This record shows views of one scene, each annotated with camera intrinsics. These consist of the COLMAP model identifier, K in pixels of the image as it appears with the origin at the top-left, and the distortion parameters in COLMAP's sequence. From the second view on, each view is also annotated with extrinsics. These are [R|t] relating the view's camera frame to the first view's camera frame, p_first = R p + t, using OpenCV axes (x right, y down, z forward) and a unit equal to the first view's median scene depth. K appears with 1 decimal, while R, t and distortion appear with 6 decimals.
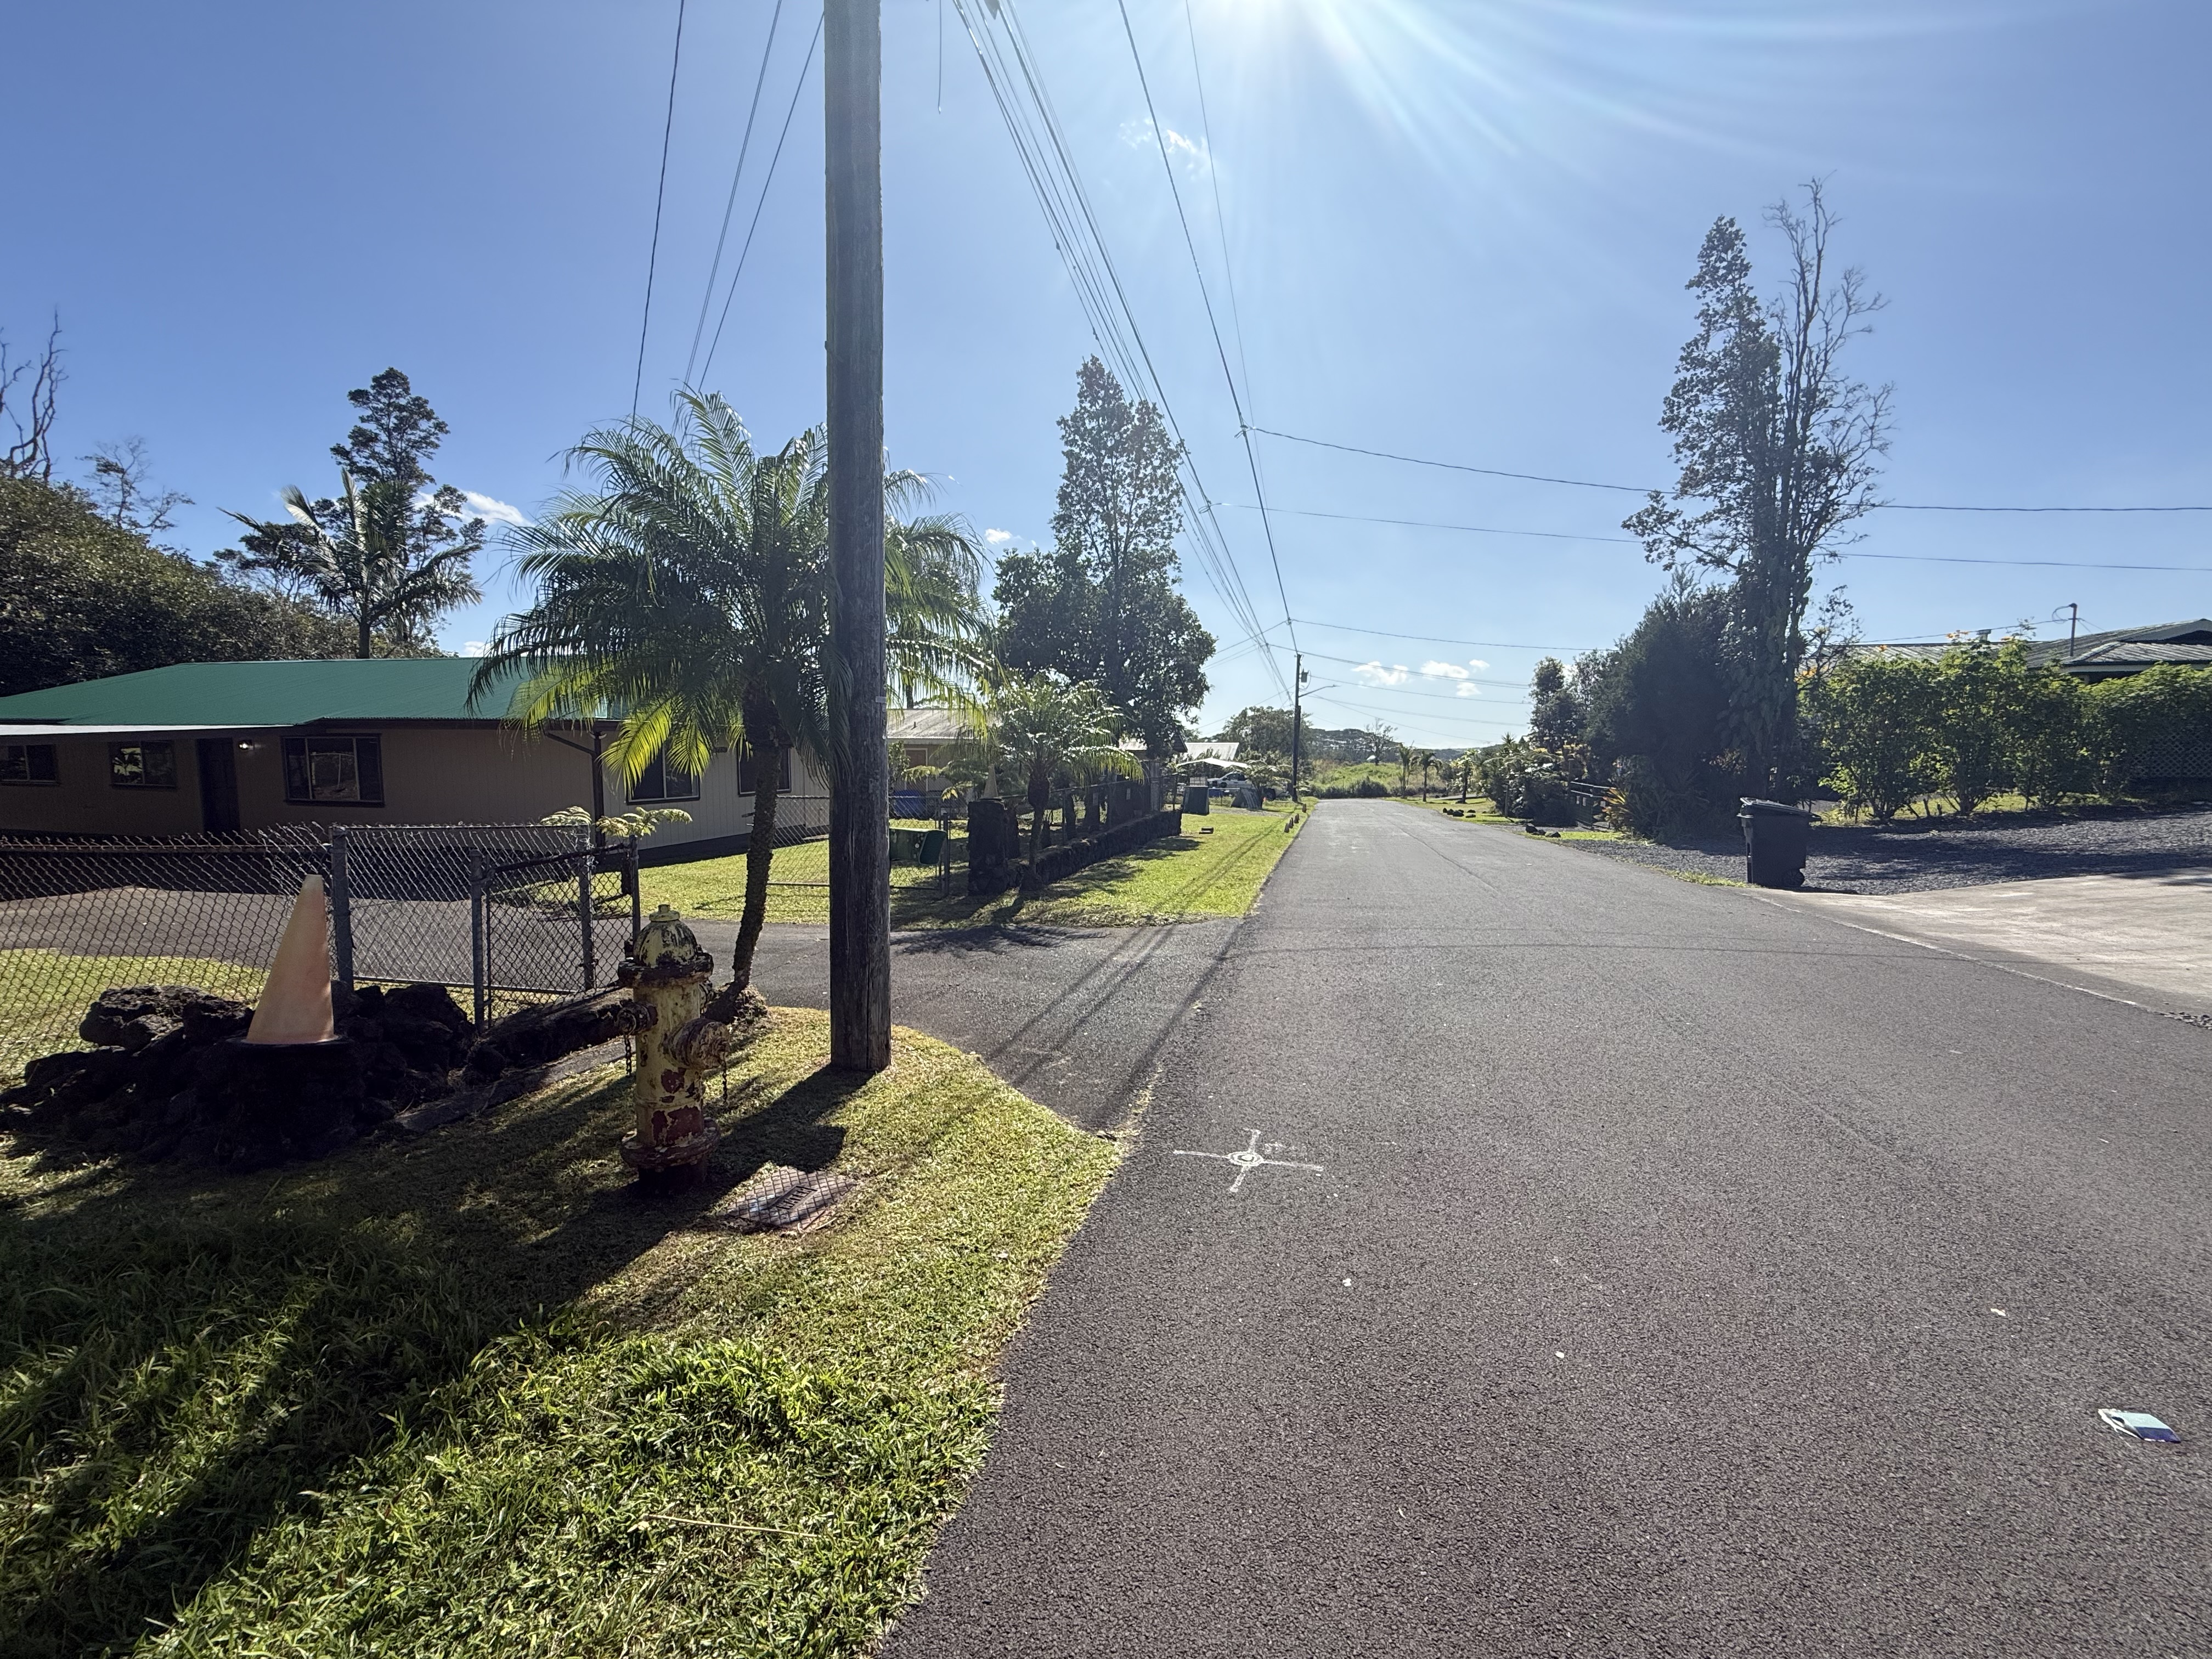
lens RADIAL K [[881.8, 0, 1103.7], [0, 881.8, 833.4], [0, 0, 1]] dist [-0.000962, -0.001267]
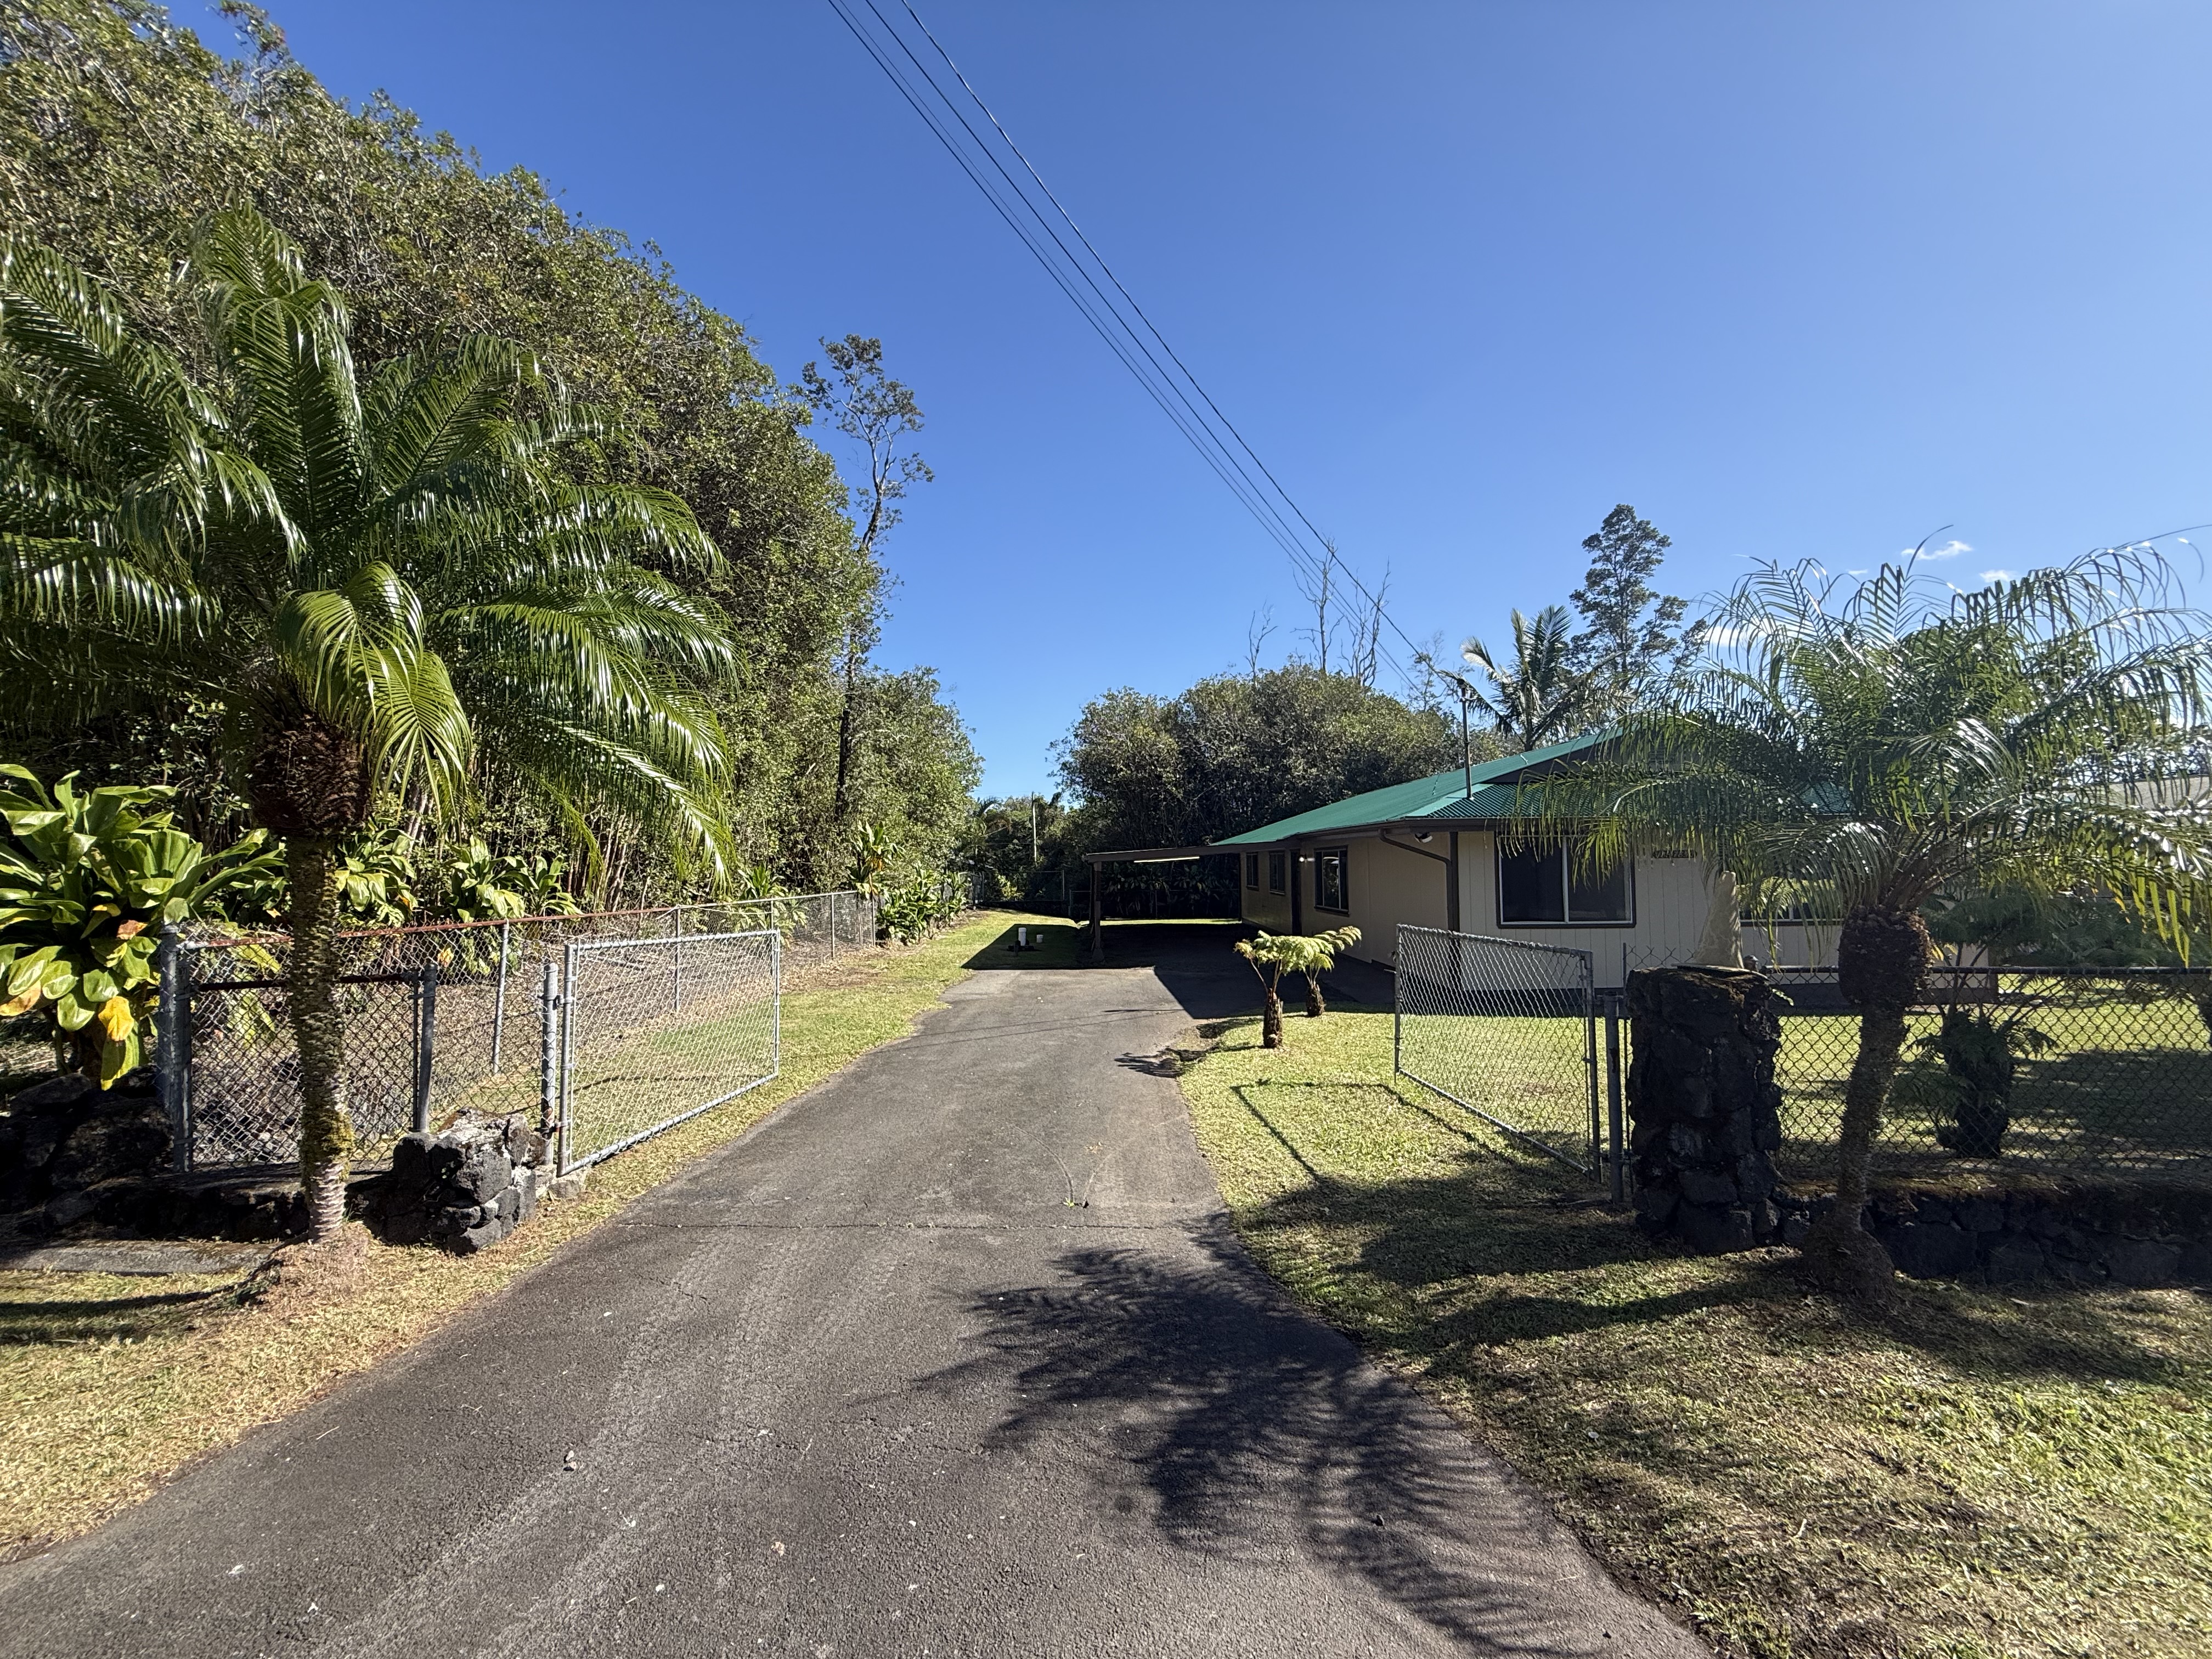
lens RADIAL K [[881.8, 0, 1090.0], [0, 881.8, 830.2], [0, 0, 1]] dist [-0.000962, -0.001267]
pose [[0.253169, -0.048772, -0.966192, 0.037575], [-0.079786, 0.994273, -0.071095, -0.011710], [0.964126, 0.095088, 0.247828, 0.158935]]
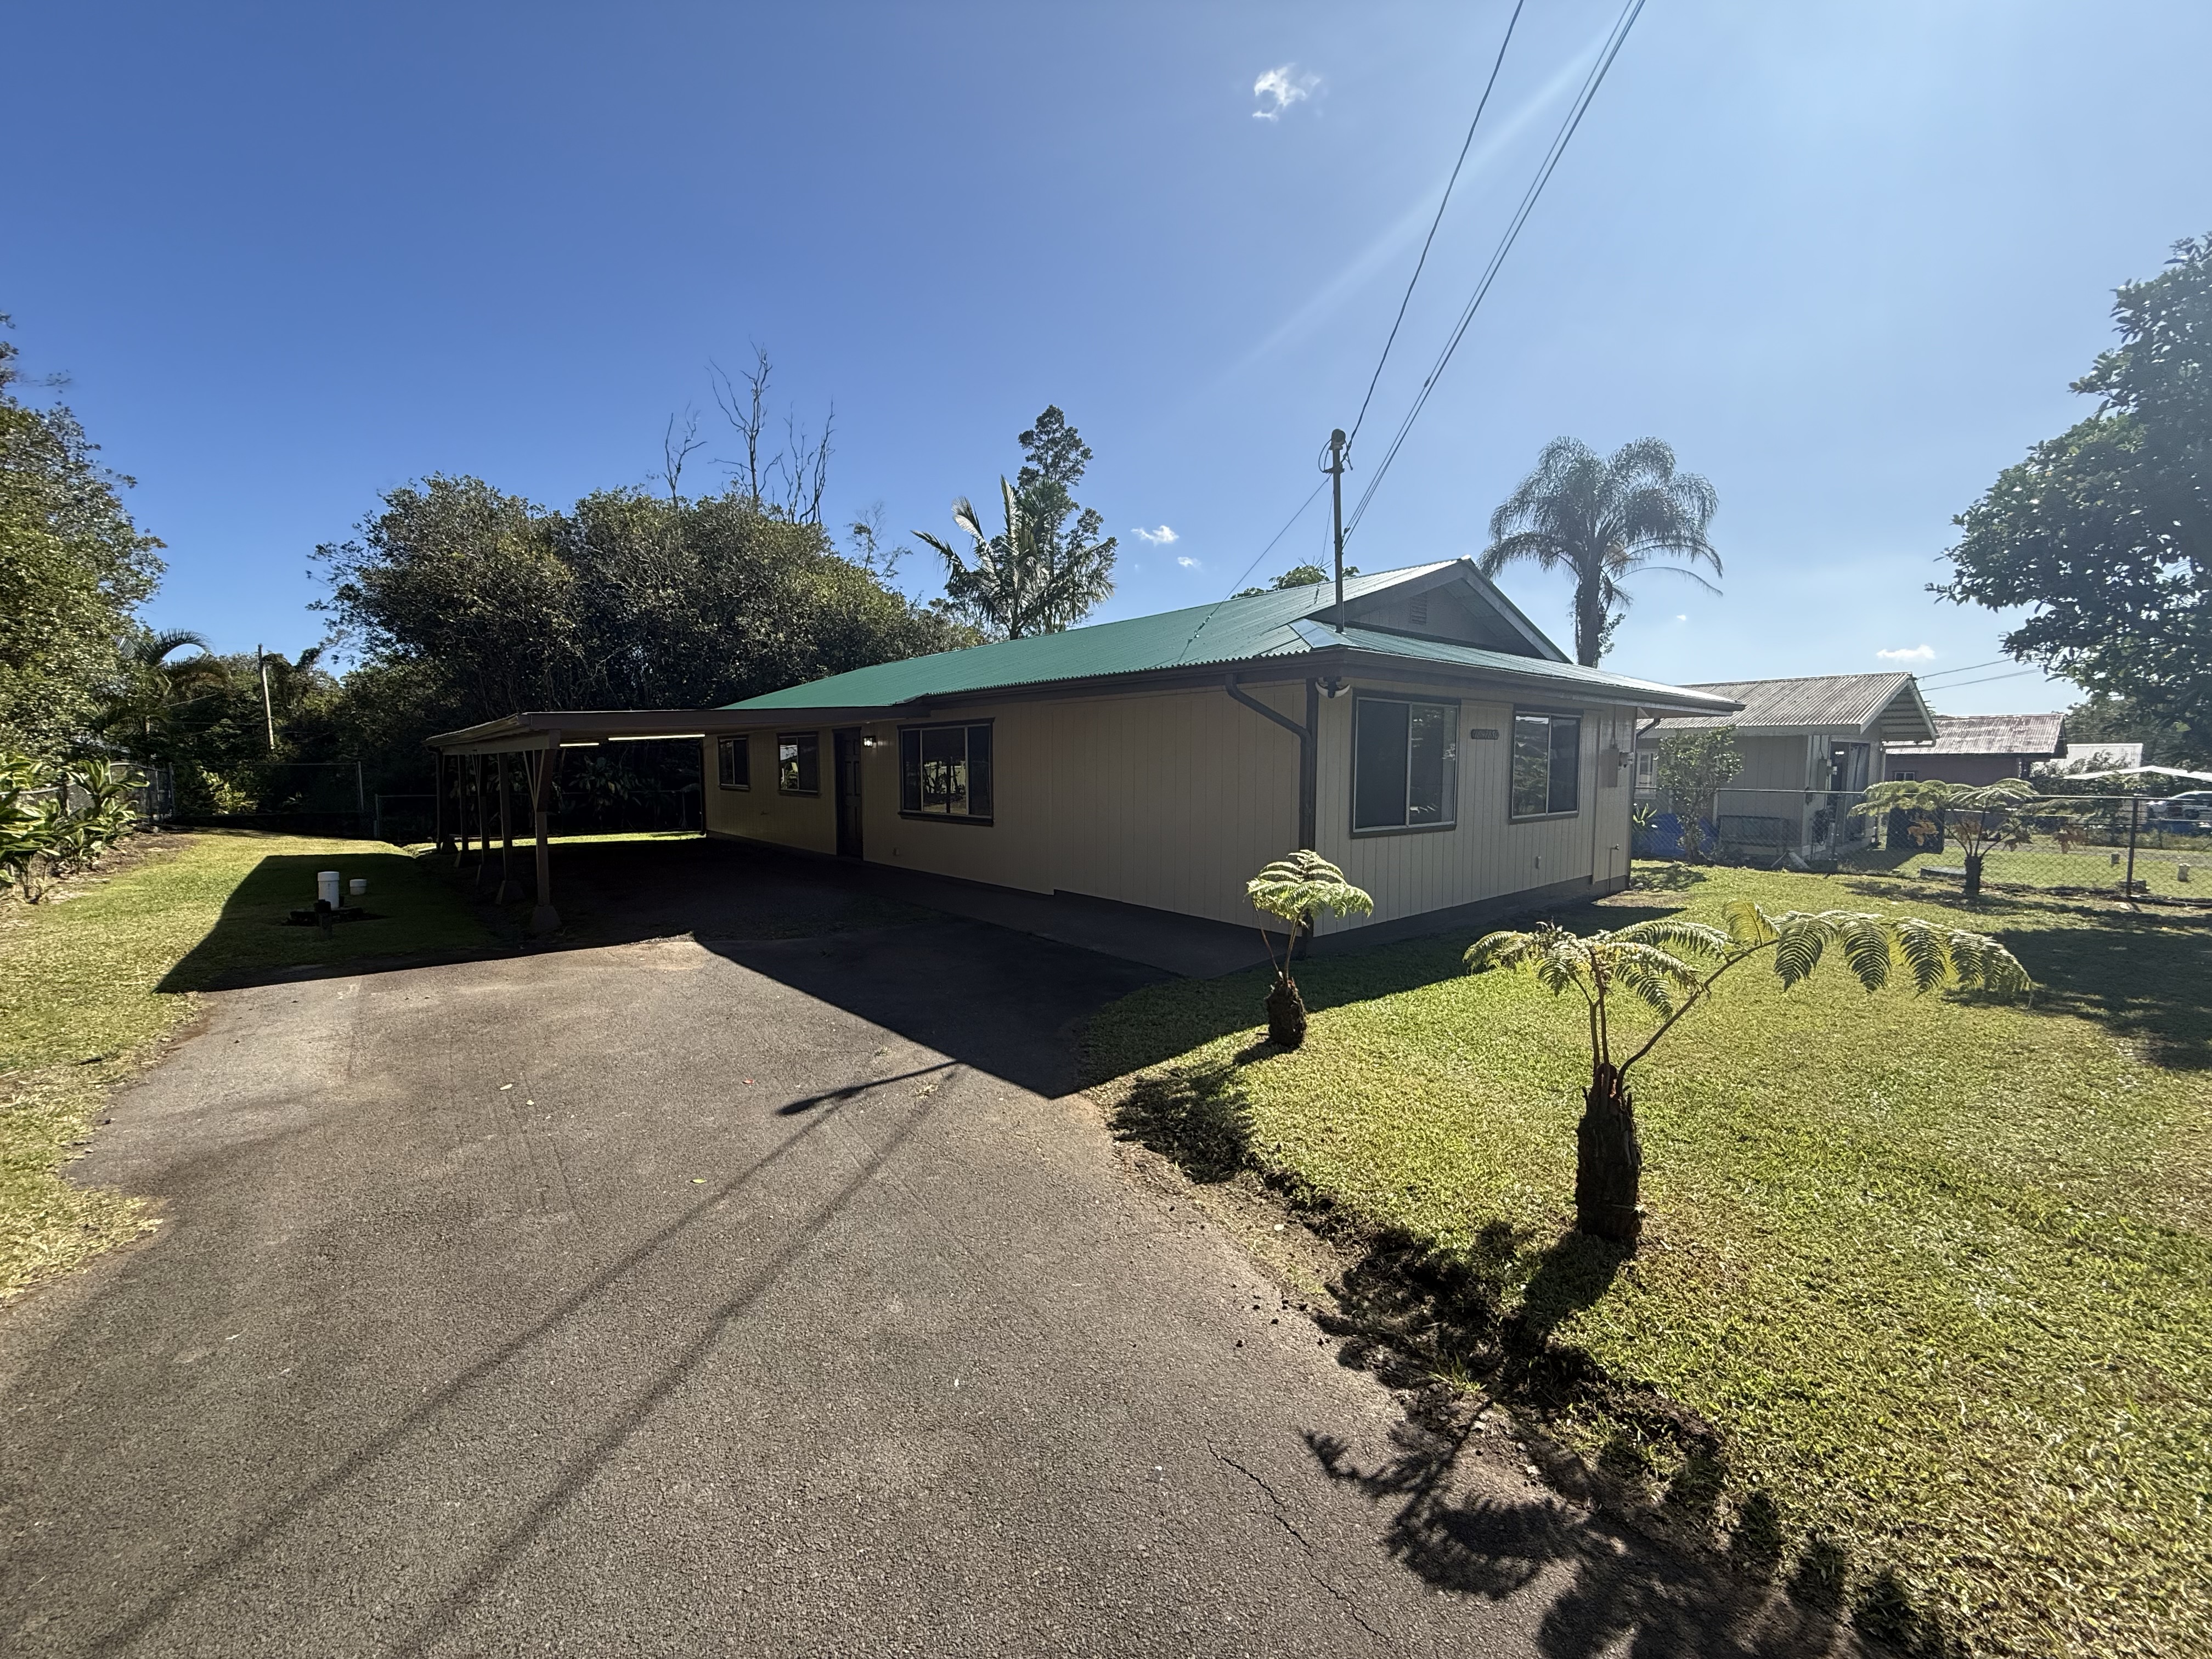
lens RADIAL K [[881.8, 0, 1102.3], [0, 881.8, 835.0], [0, 0, 1]] dist [-0.000962, -0.001267]
pose [[0.819407, 0.038287, -0.571932, -0.126999], [-0.048161, 0.998837, -0.002135, -0.009018], [0.571185, 0.029294, 0.820299, 0.173665]]
